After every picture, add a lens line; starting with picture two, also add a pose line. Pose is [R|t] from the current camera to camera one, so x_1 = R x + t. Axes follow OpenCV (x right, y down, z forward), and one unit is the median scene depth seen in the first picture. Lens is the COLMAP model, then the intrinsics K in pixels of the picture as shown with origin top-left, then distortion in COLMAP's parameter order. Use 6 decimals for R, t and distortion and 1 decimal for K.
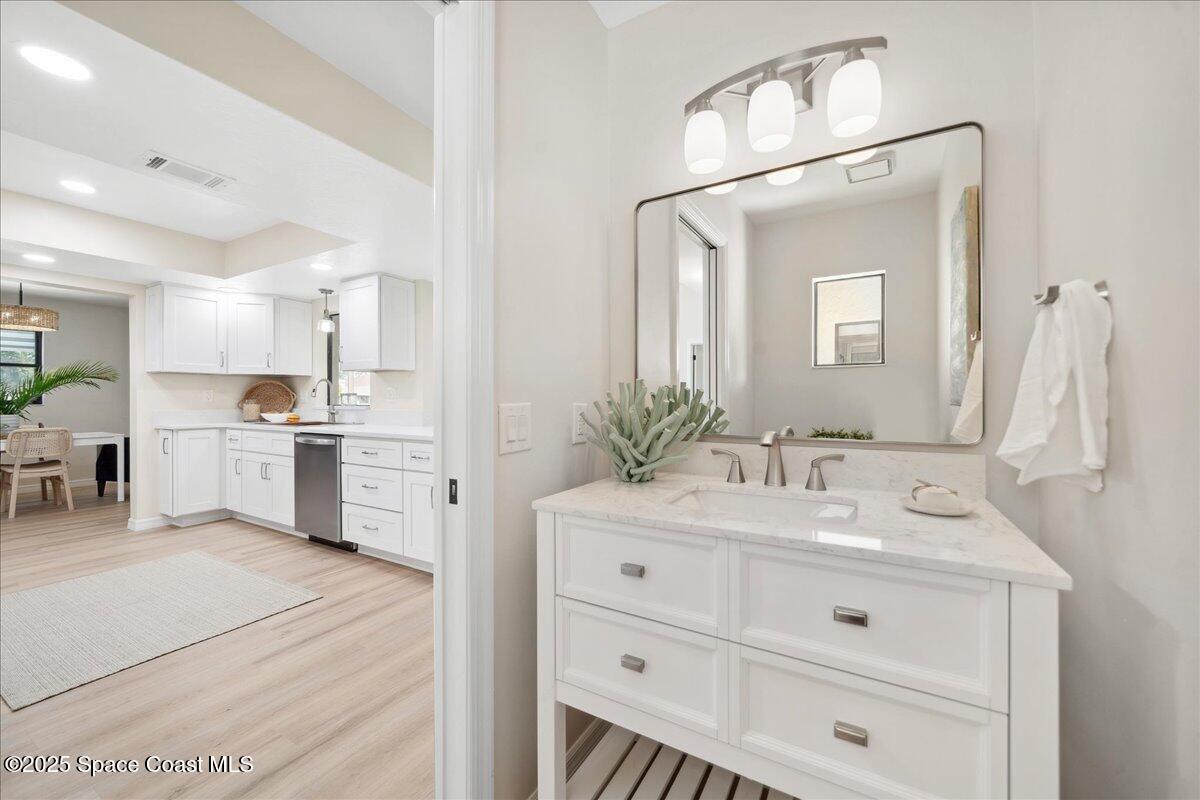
lens RADIAL K [[463.9, 0, 600.0], [0, 463.9, 400.0], [0, 0, 1]] dist [0.001164, 0.000174]
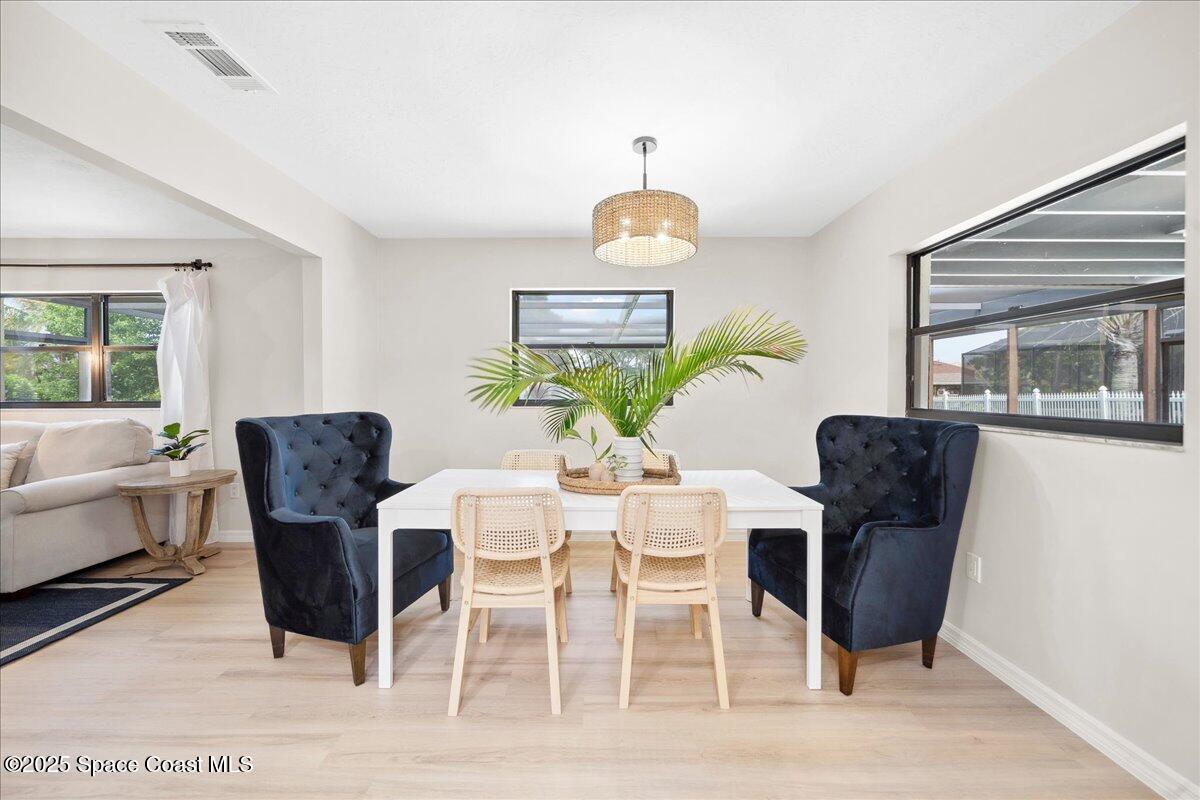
lens RADIAL K [[423.2, 0, 600.0], [0, 423.2, 400.0], [0, 0, 1]] dist [0.000418, 0.000074]
pose [[0.498266, 0.012041, -0.866941, -0.834367], [-0.004182, 0.999925, 0.011484, -0.010338], [0.867014, -0.002096, 0.498279, 0.695517]]
